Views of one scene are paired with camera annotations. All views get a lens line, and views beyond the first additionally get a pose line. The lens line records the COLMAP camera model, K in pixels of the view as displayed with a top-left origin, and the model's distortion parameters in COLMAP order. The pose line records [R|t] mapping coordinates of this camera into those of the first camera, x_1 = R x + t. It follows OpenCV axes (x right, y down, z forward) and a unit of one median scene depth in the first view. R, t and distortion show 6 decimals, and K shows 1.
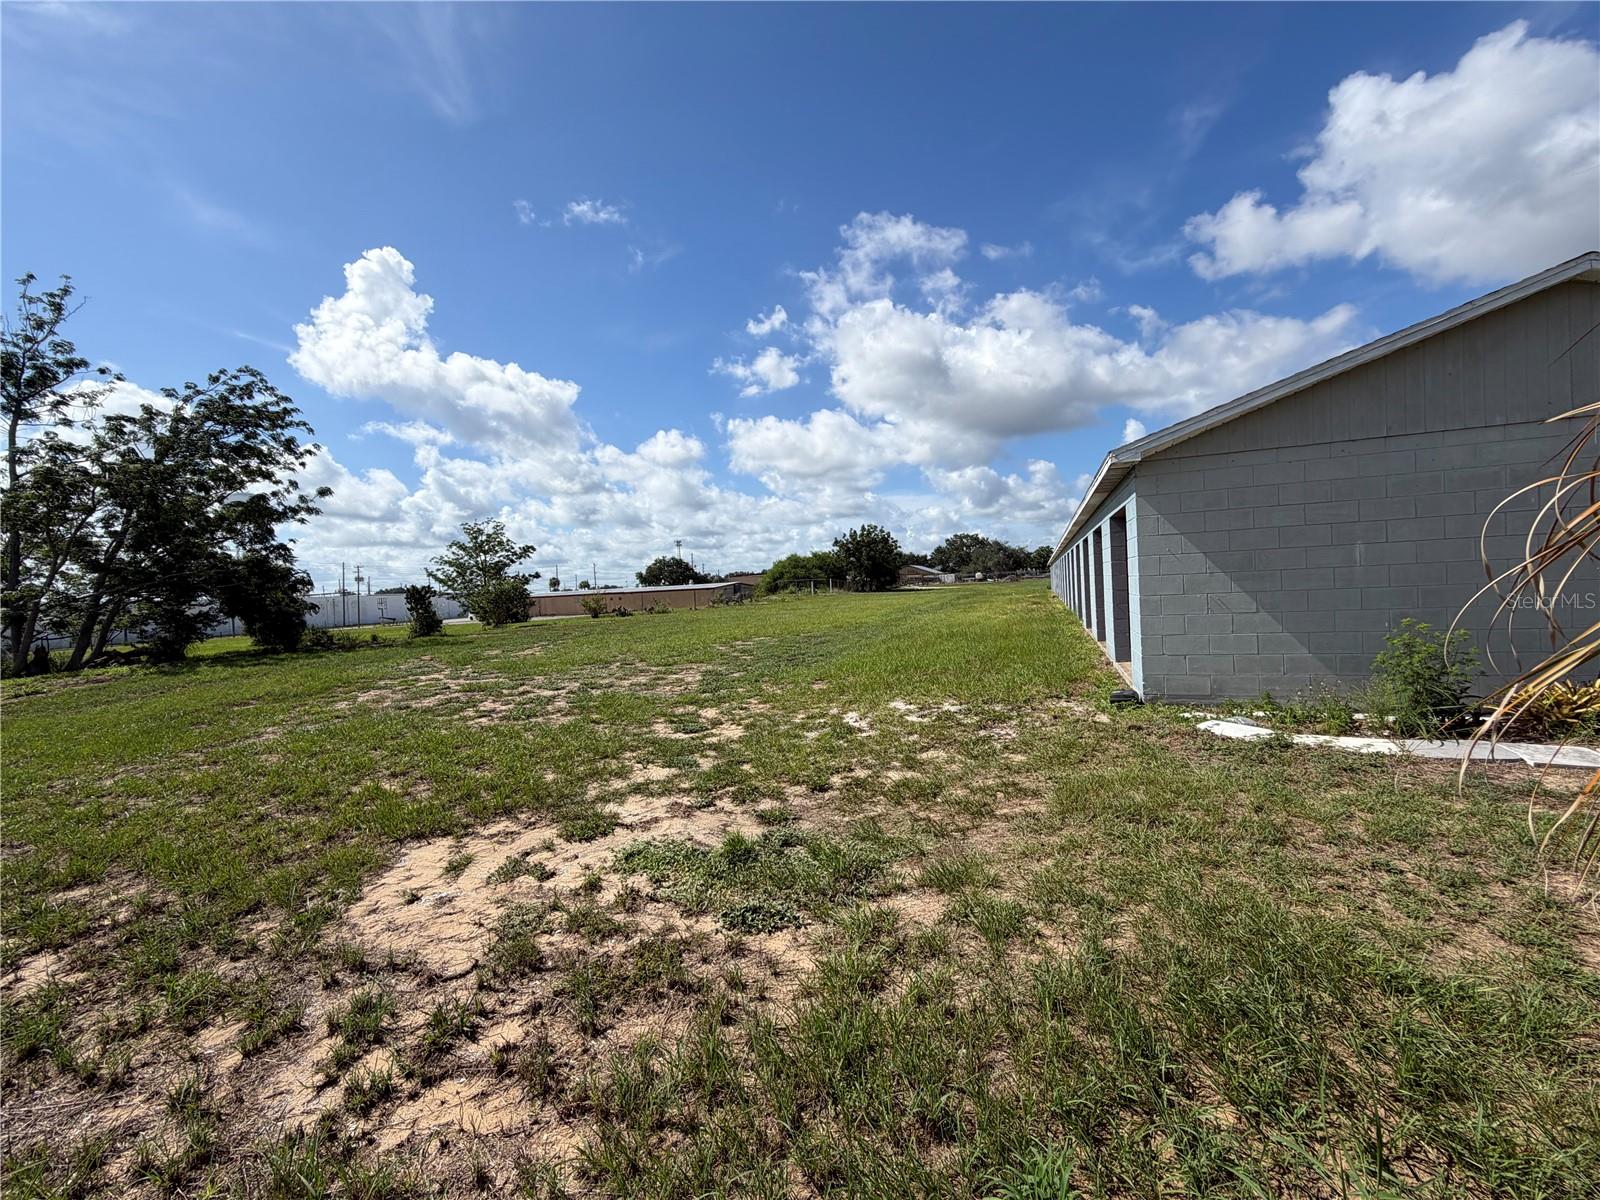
lens RADIAL K [[643.2, 0, 800.3], [0, 643.2, 608.1], [0, 0, 1]] dist [0.001959, 0.000071]
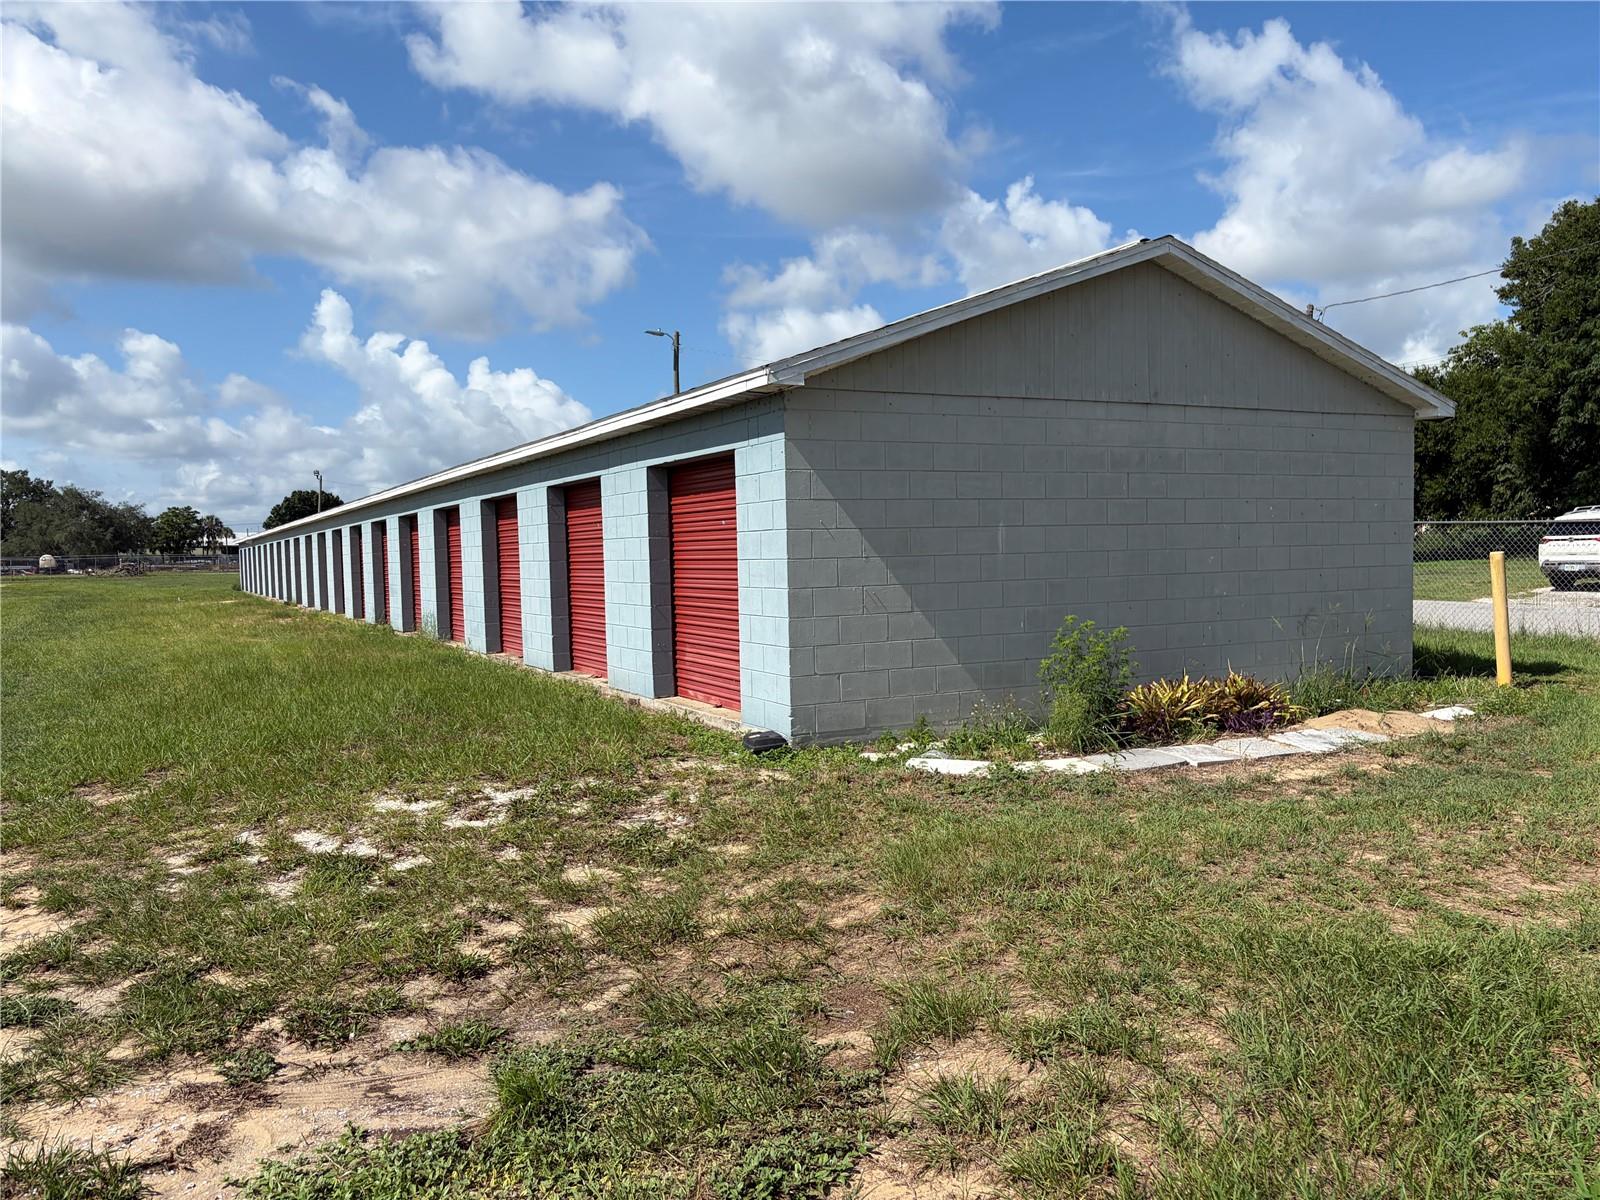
lens RADIAL K [[1209.5, 0, 793.5], [0, 1209.5, 604.3], [0, 0, 1]] dist [0.055364, -0.065205]
pose [[0.659117, 0.002483, 0.752036, -0.436119], [0.013240, 0.999801, -0.014906, 0.017598], [-0.751924, 0.019781, 0.658953, 0.179914]]
